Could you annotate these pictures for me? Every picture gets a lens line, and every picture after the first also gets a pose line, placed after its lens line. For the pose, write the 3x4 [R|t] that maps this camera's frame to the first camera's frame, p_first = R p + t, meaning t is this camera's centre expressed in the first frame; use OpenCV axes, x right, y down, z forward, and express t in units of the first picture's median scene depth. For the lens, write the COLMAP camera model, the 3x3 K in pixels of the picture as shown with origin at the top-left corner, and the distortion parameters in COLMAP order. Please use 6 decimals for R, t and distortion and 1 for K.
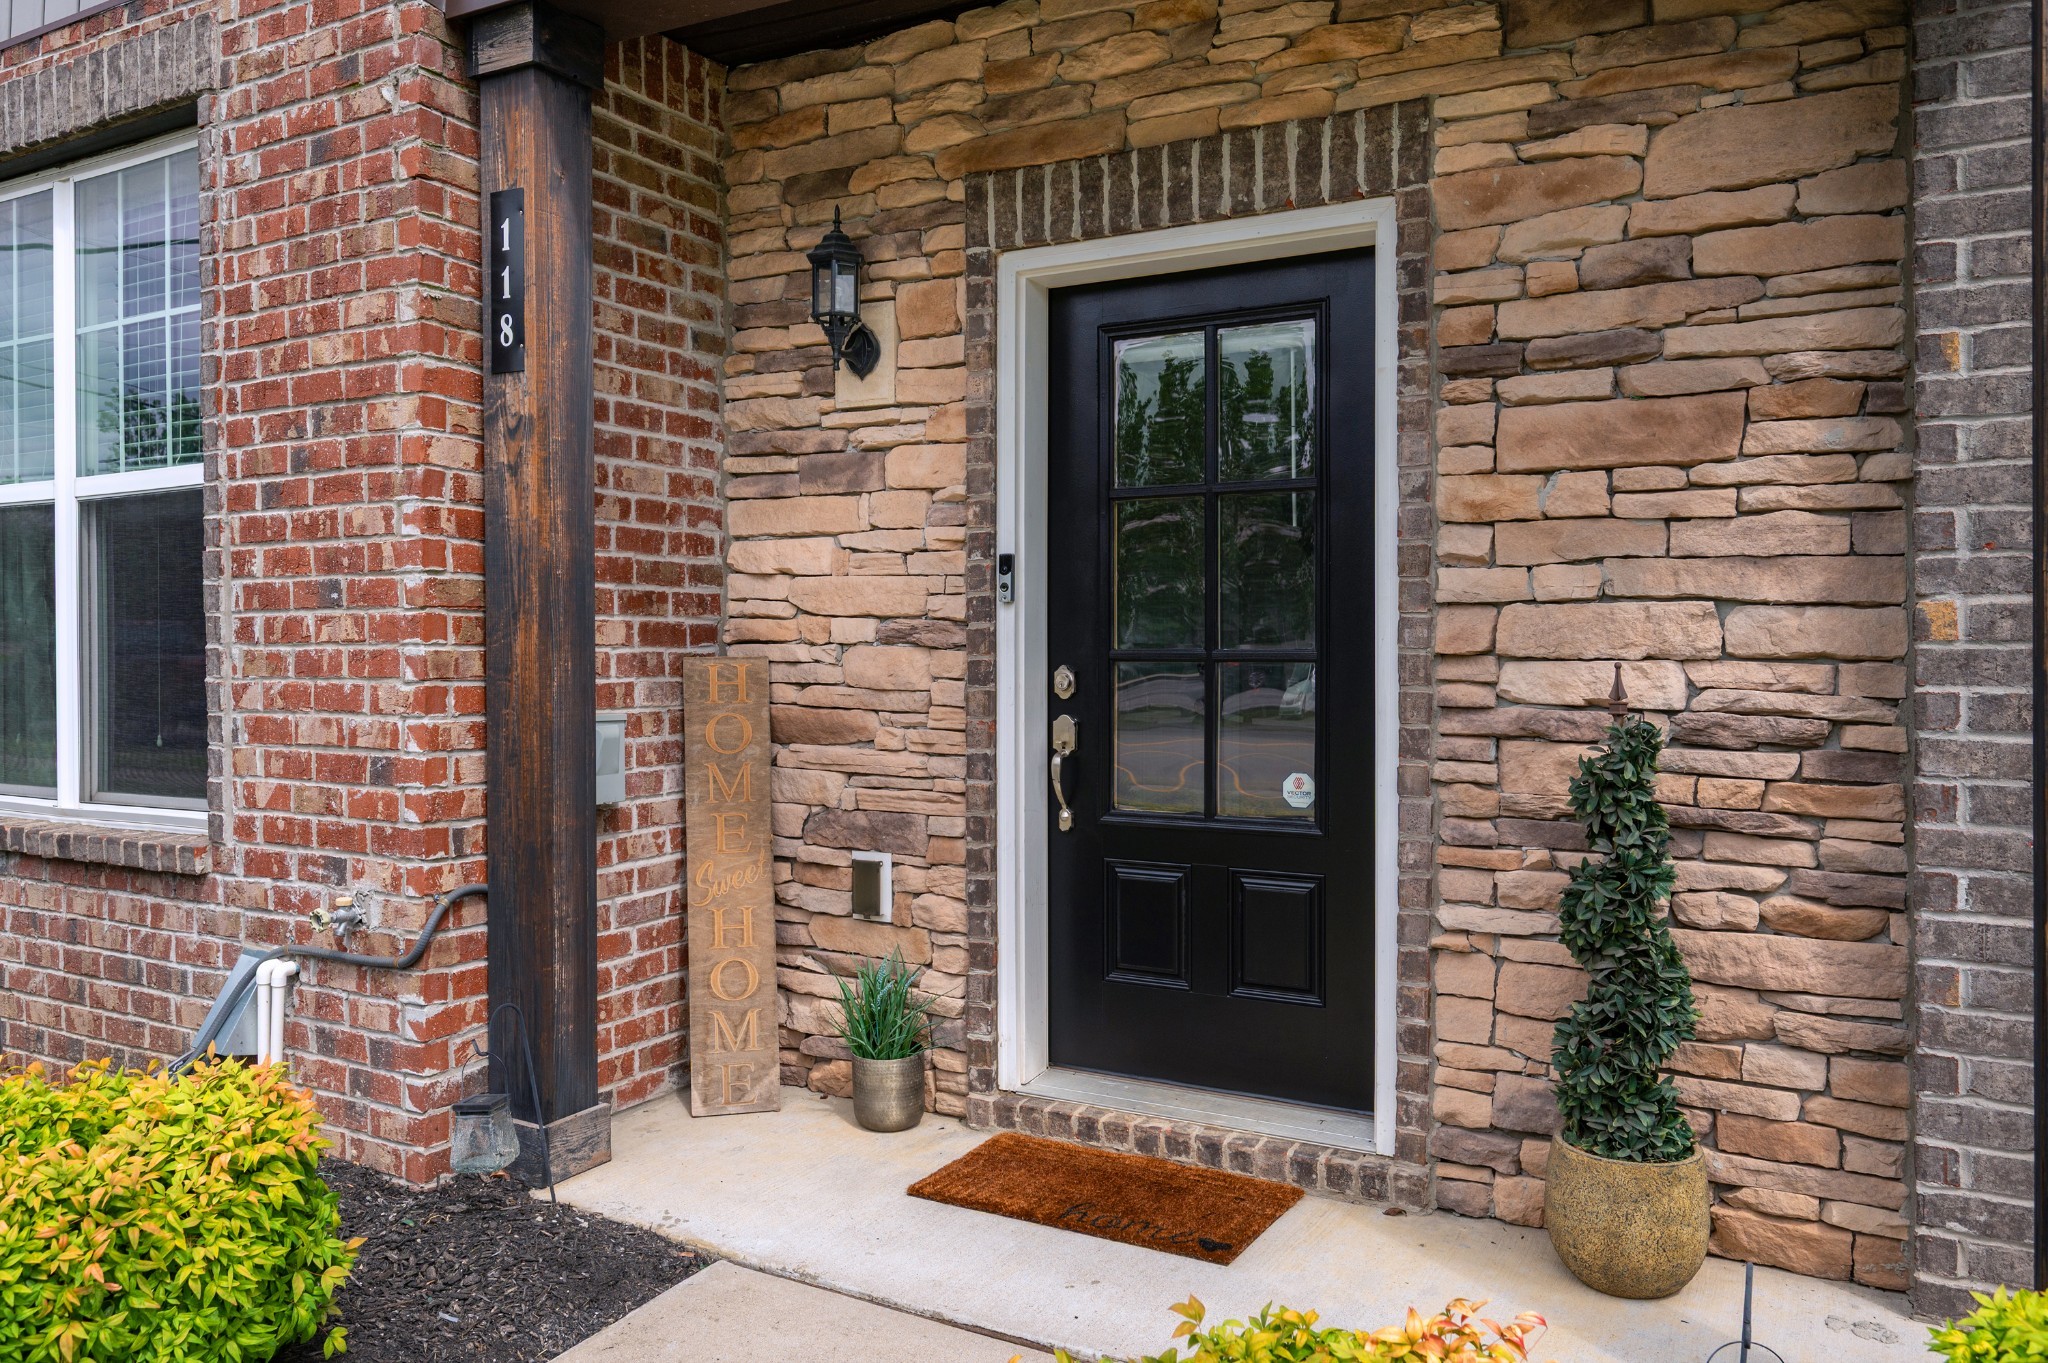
lens RADIAL K [[921.8, 0, 1021.1], [0, 921.8, 694.0], [0, 0, 1]] dist [-0.001005, -0.000062]
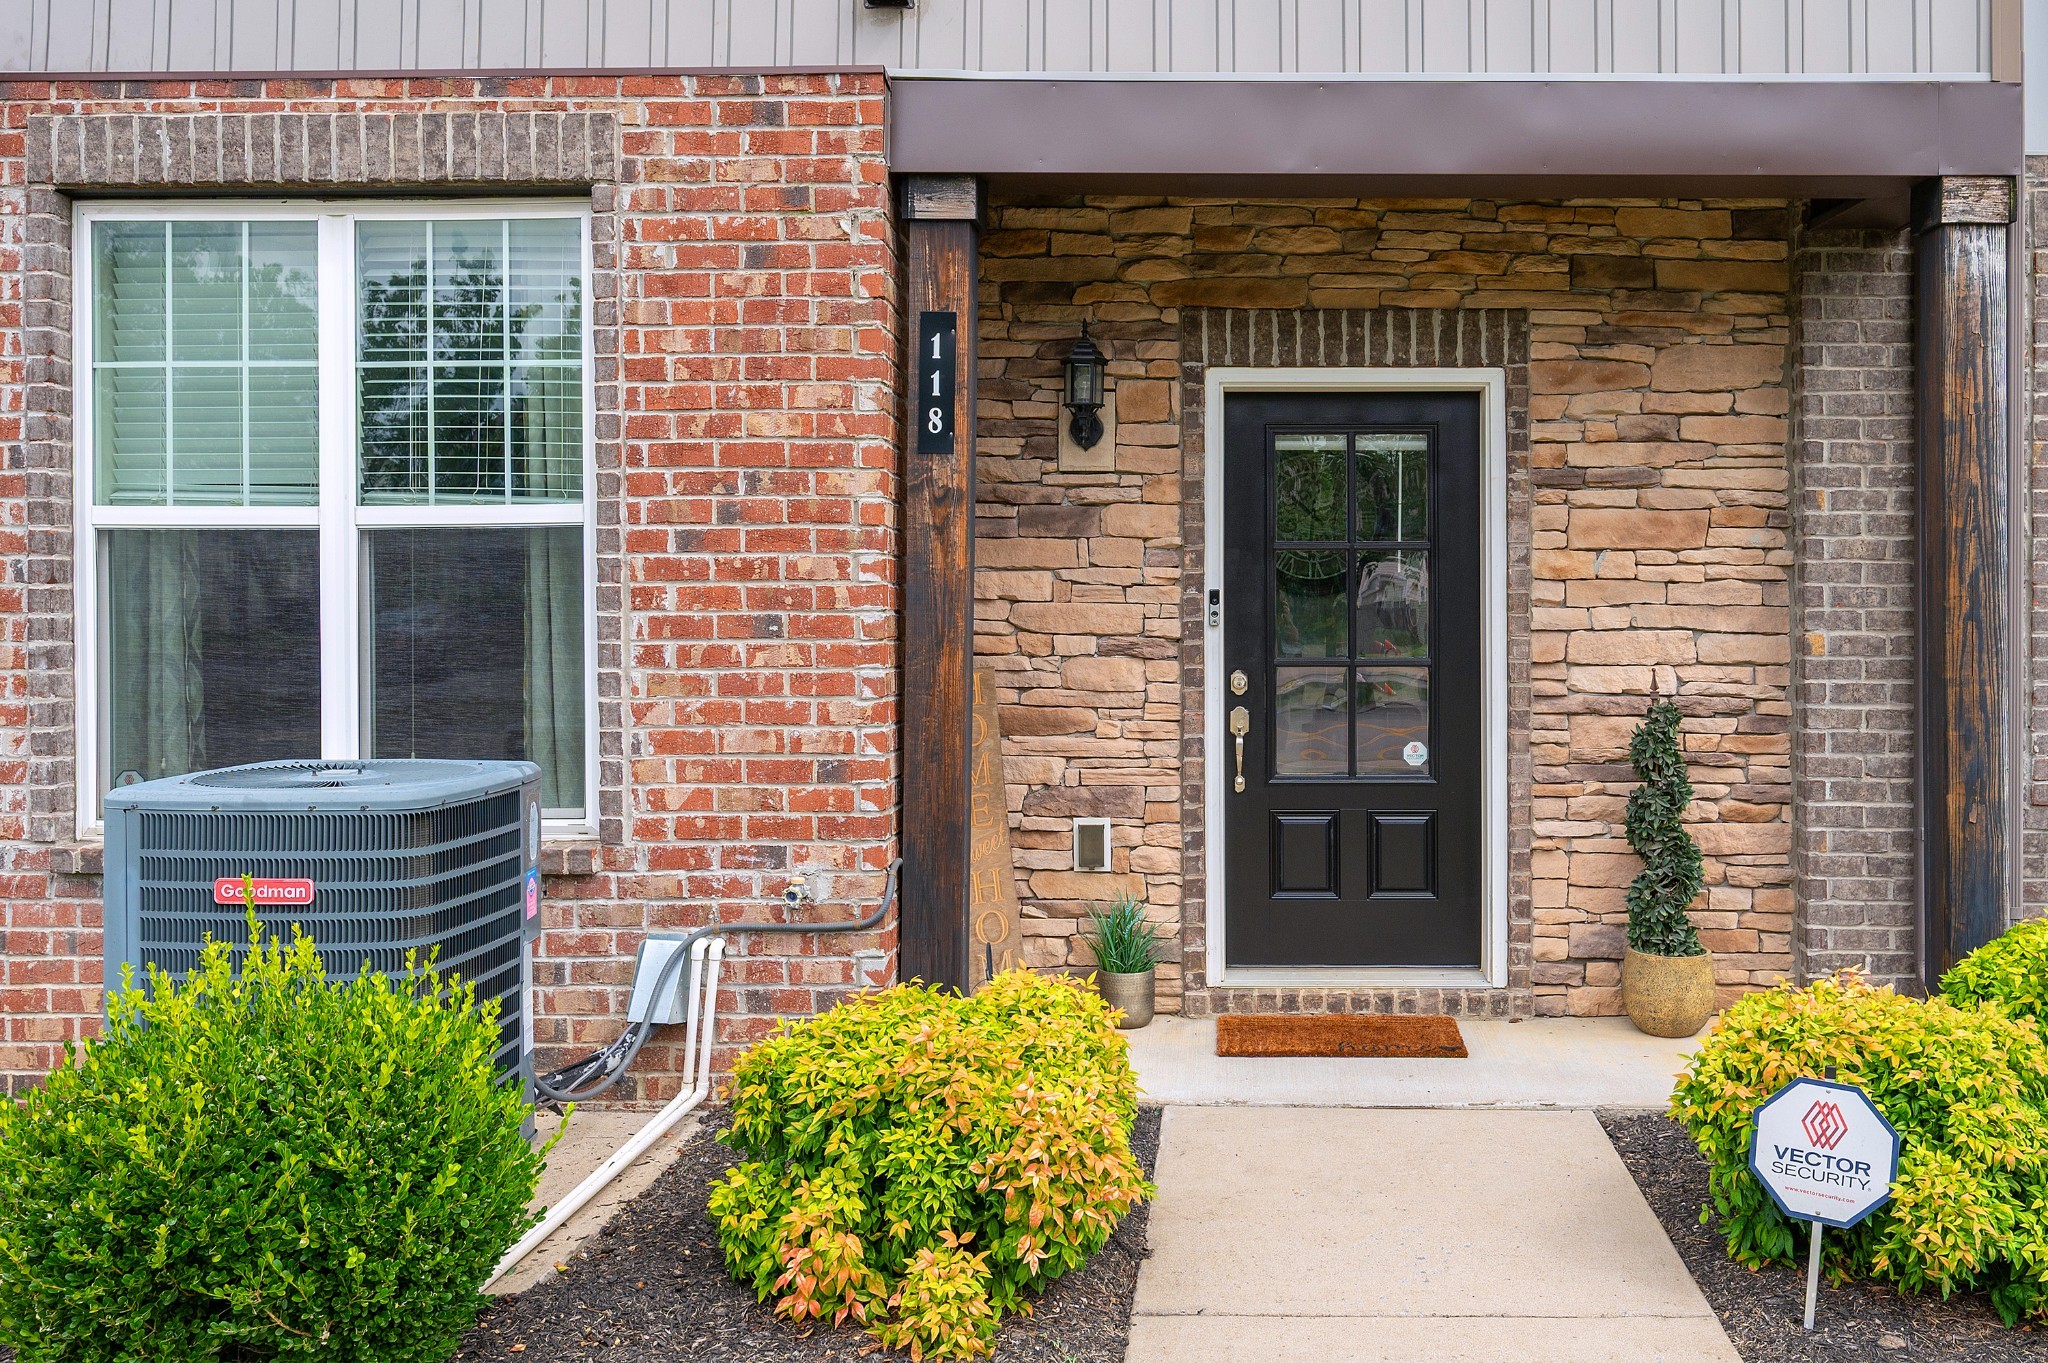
lens RADIAL K [[884.7, 0, 1013.8], [0, 884.7, 676.7], [0, 0, 1]] dist [-0.001200, -0.000062]
pose [[0.961674, -0.021888, 0.273319, -0.773546], [0.021536, 0.999759, 0.004288, -0.042157], [-0.273347, 0.001762, 0.961914, -0.199460]]
